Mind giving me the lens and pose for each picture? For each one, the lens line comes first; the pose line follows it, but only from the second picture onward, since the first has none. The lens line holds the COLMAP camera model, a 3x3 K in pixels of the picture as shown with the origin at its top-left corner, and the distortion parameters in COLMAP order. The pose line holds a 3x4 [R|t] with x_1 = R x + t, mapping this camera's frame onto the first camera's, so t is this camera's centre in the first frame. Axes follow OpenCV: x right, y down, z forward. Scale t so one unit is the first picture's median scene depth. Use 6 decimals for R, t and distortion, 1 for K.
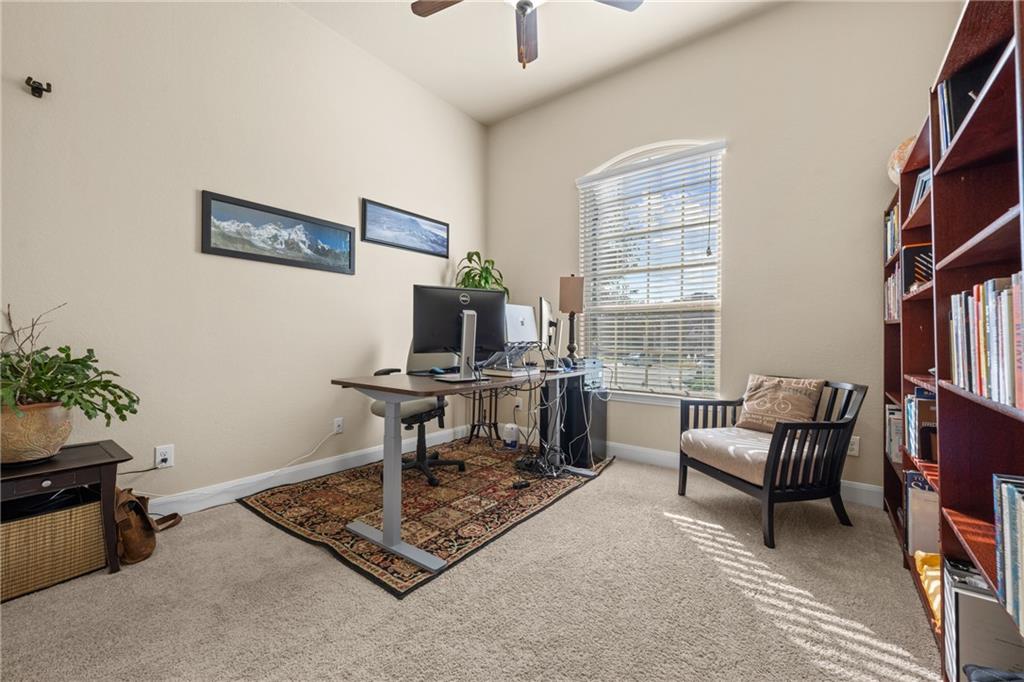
lens RADIAL K [[412.2, 0, 512.6], [0, 412.2, 338.7], [0, 0, 1]] dist [-0.008114, 0.000265]
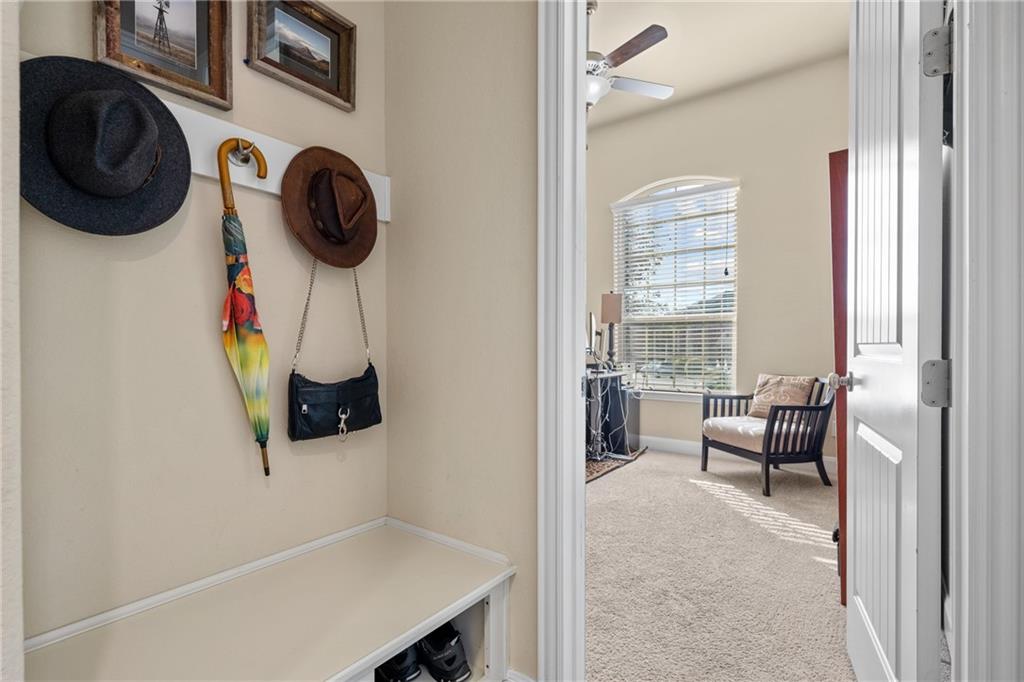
lens RADIAL K [[499.4, 0, 511.2], [0, 499.4, 345.2], [0, 0, 1]] dist [0.005116, 0.000495]
pose [[0.999954, -0.004110, 0.008708, -0.178737], [0.004129, 0.999989, -0.002119, 0.001185], [-0.008699, 0.002155, 0.999960, -0.494568]]
